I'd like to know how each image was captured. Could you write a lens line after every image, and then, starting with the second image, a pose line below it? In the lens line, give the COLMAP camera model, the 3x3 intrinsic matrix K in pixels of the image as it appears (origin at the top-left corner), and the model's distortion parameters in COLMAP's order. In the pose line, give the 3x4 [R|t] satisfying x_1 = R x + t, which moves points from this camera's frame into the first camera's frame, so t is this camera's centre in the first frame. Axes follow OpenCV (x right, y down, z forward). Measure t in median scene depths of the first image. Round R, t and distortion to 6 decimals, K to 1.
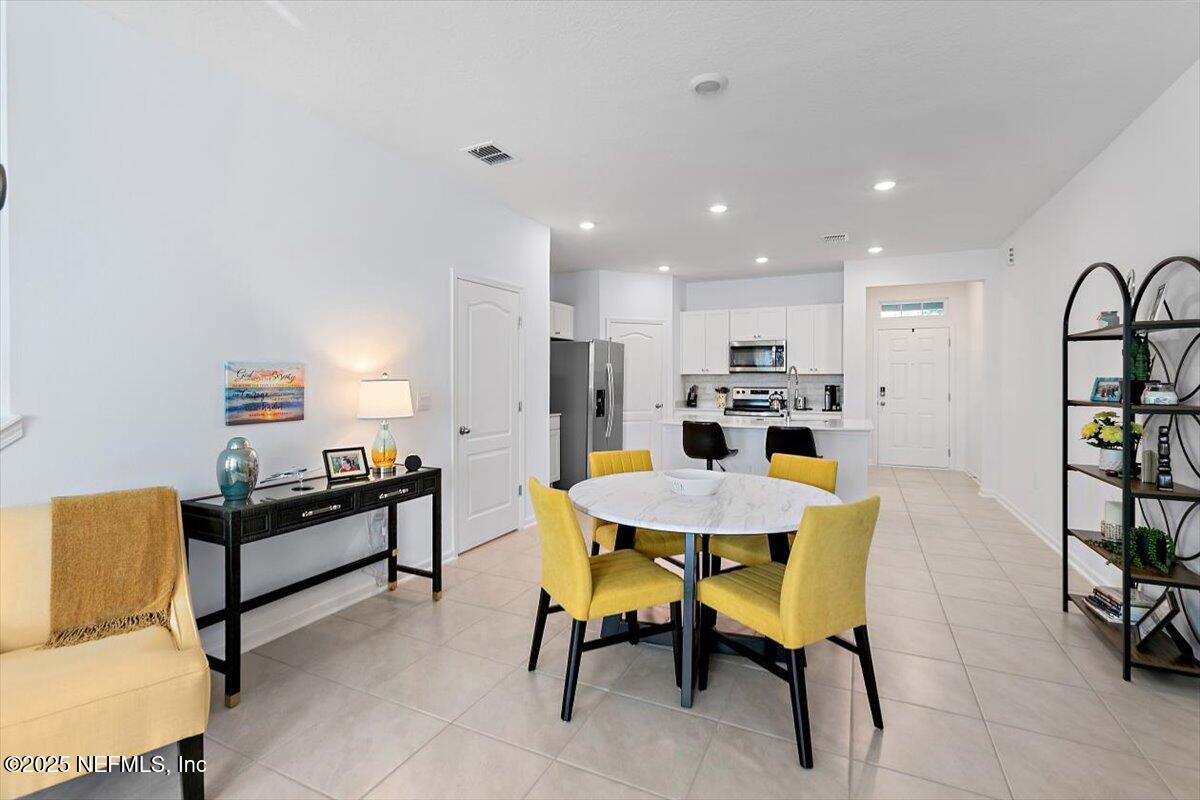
lens RADIAL K [[543.2, 0, 605.9], [0, 543.2, 394.3], [0, 0, 1]] dist [-0.000557, 0.000271]
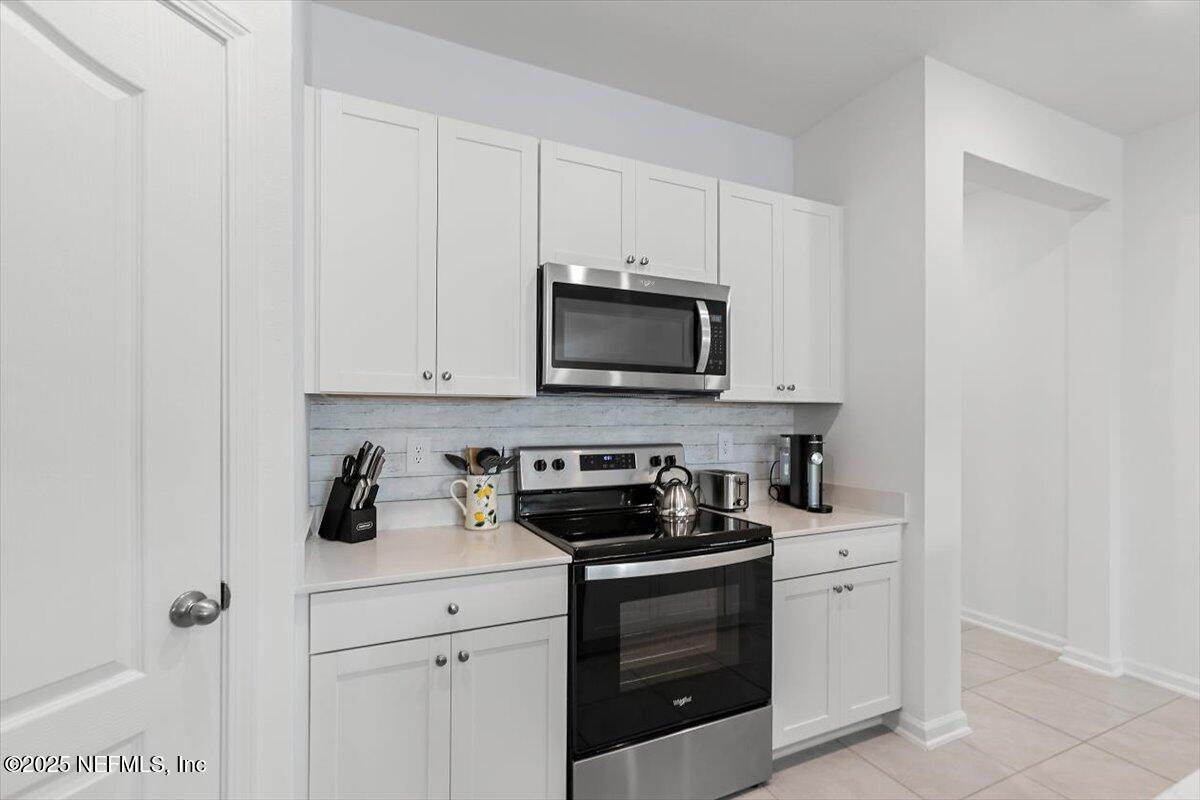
lens RADIAL K [[543.2, 0, 606.7], [0, 543.2, 416.2], [0, 0, 1]] dist [-0.000557, 0.000271]
pose [[0.628704, 0.003359, 0.777638, 0.055143], [0.020264, 0.999580, -0.020701, -0.022836], [-0.777381, 0.028773, 0.628372, 0.832469]]
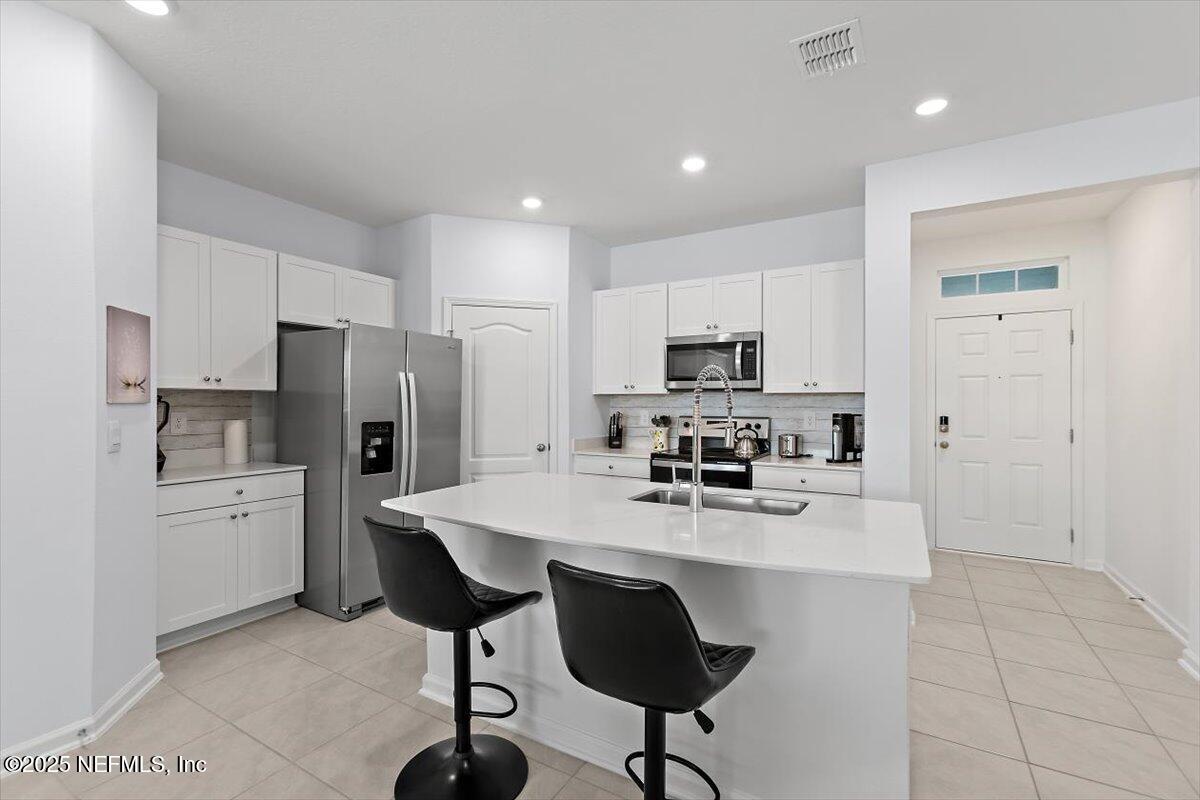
lens RADIAL K [[543.2, 0, 600.4], [0, 543.2, 404.8], [0, 0, 1]] dist [-0.000557, 0.000271]
pose [[0.996284, 0.001468, -0.086119, 0.209965], [-0.003783, 0.999636, -0.026721, -0.009710], [0.086048, 0.026948, 0.995926, 0.422315]]
